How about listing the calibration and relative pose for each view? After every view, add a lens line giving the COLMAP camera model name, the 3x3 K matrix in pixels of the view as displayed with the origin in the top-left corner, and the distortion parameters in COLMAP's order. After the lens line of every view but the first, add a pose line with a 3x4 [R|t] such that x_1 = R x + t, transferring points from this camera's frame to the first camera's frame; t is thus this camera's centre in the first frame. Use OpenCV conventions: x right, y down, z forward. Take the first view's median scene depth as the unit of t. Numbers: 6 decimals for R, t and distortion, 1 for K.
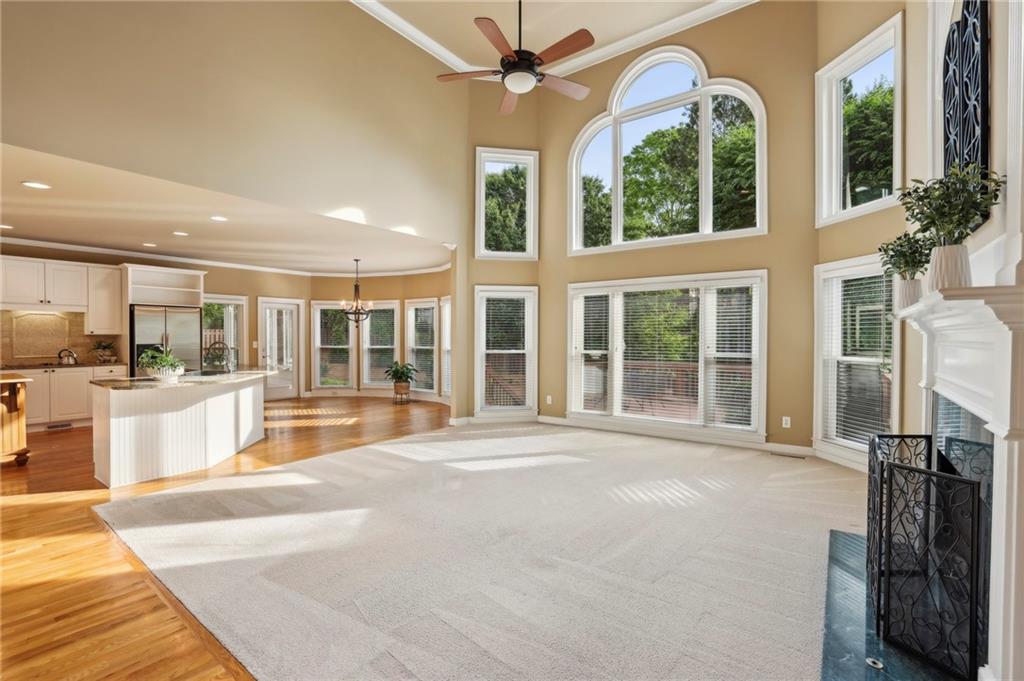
lens RADIAL K [[451.7, 0, 512.0], [0, 451.7, 340.5], [0, 0, 1]] dist [-0.043445, 0.000080]
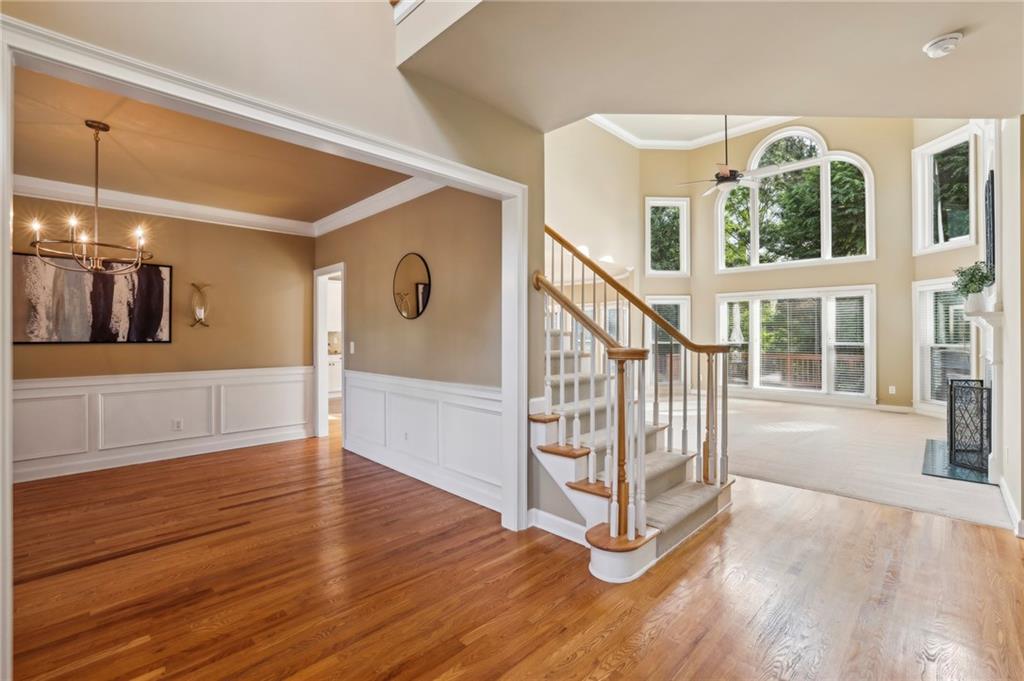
lens RADIAL K [[436.6, 0, 510.1], [0, 436.6, 328.6], [0, 0, 1]] dist [-0.033112, 0.000689]
pose [[0.987704, -0.002958, -0.156309, -0.322991], [0.000052, 0.999827, -0.018589, 0.008305], [0.156337, 0.018352, 0.987533, -0.462845]]
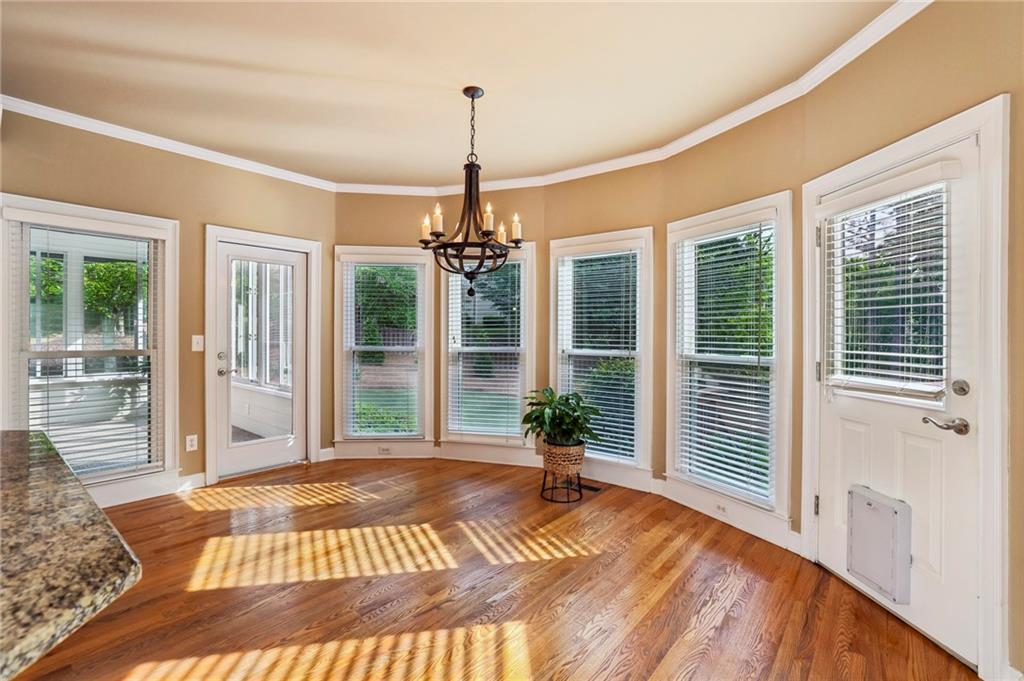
lens RADIAL K [[456.7, 0, 508.5], [0, 456.7, 332.1], [0, 0, 1]] dist [-0.043013, 0.000093]
pose [[0.997993, 0.005610, -0.063073, -0.396469], [-0.006316, 0.999919, -0.011010, 0.002985], [0.063006, 0.011386, 0.997948, 0.895938]]
